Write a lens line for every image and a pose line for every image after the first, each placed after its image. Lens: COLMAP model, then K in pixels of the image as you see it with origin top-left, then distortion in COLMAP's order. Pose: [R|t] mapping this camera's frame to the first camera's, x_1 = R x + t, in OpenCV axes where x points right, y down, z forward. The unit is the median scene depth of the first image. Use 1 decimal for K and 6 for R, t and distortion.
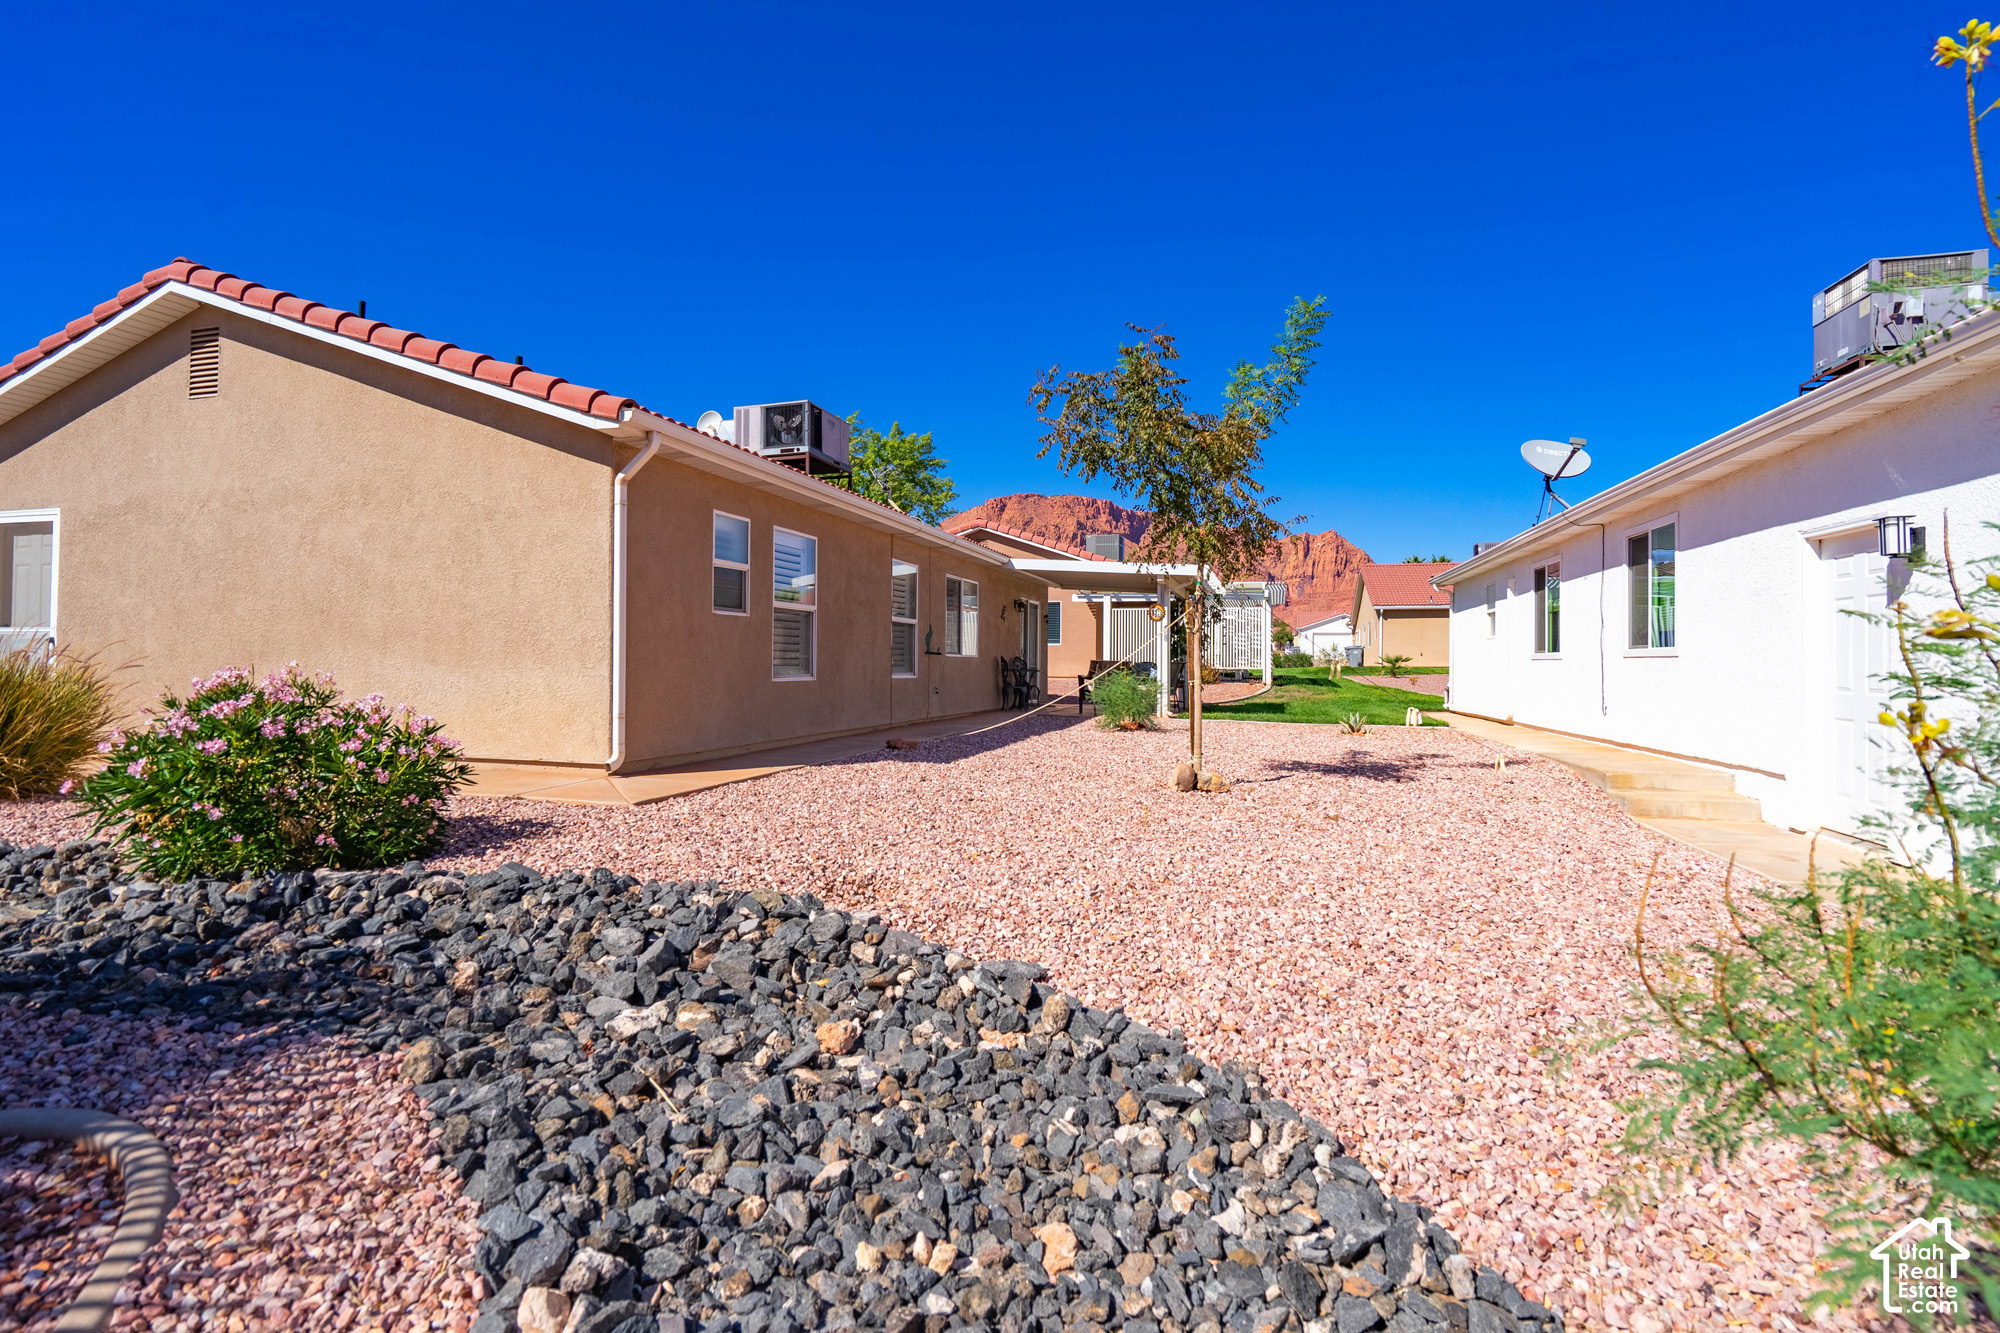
lens RADIAL K [[964.7, 0, 996.4], [0, 964.7, 662.3], [0, 0, 1]] dist [-0.021909, 0.000097]
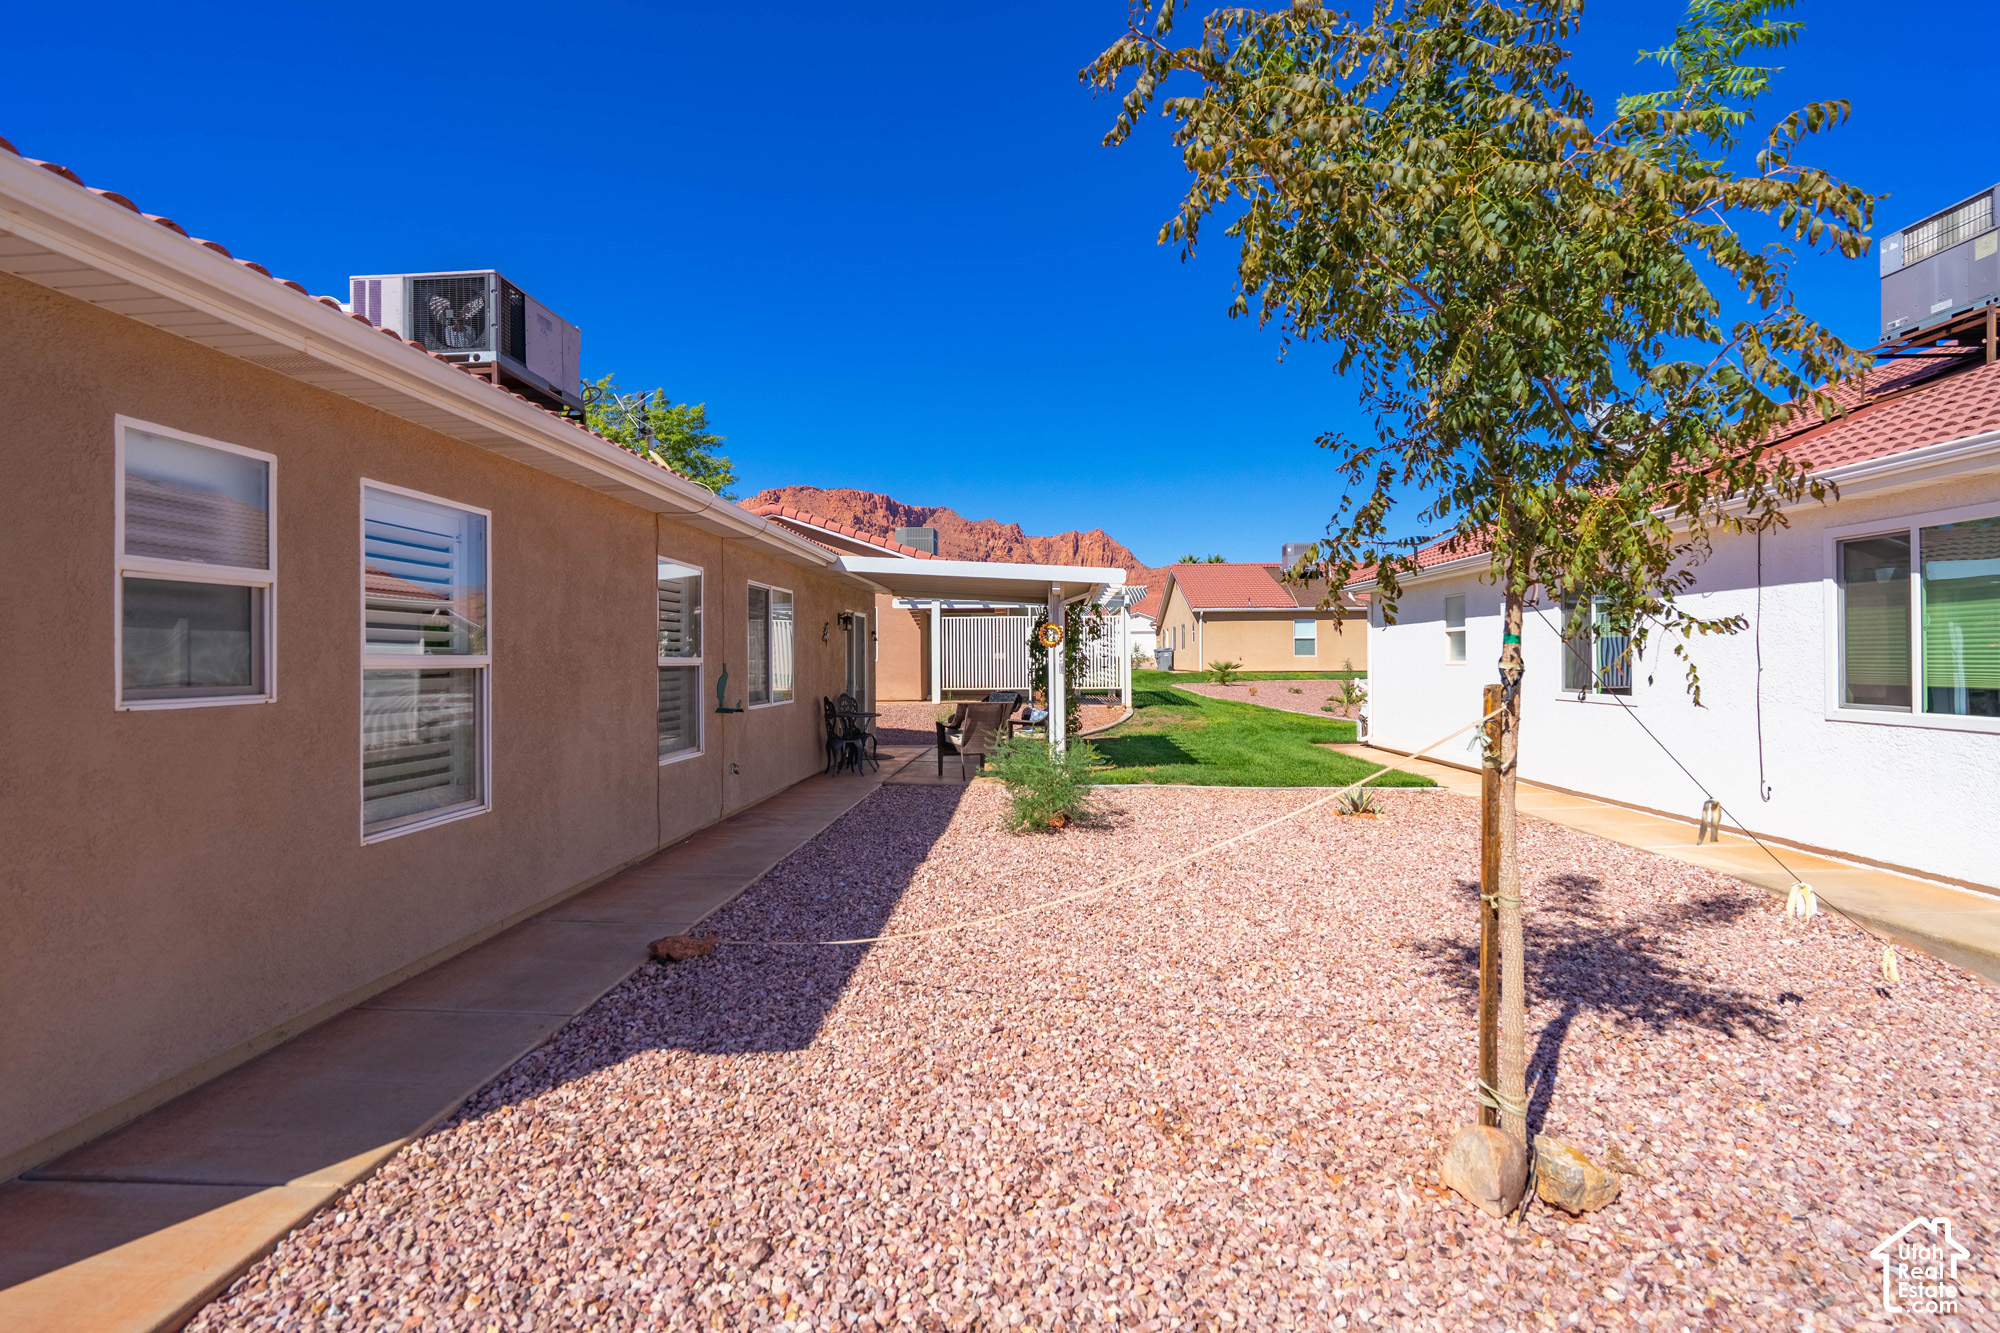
lens RADIAL K [[964.7, 0, 1006.2], [0, 964.7, 661.4], [0, 0, 1]] dist [-0.021909, 0.000097]
pose [[0.971692, -0.013719, 0.235852, -0.040353], [0.012736, 0.999903, 0.005694, -0.043532], [-0.235907, -0.002529, 0.971772, 0.382568]]
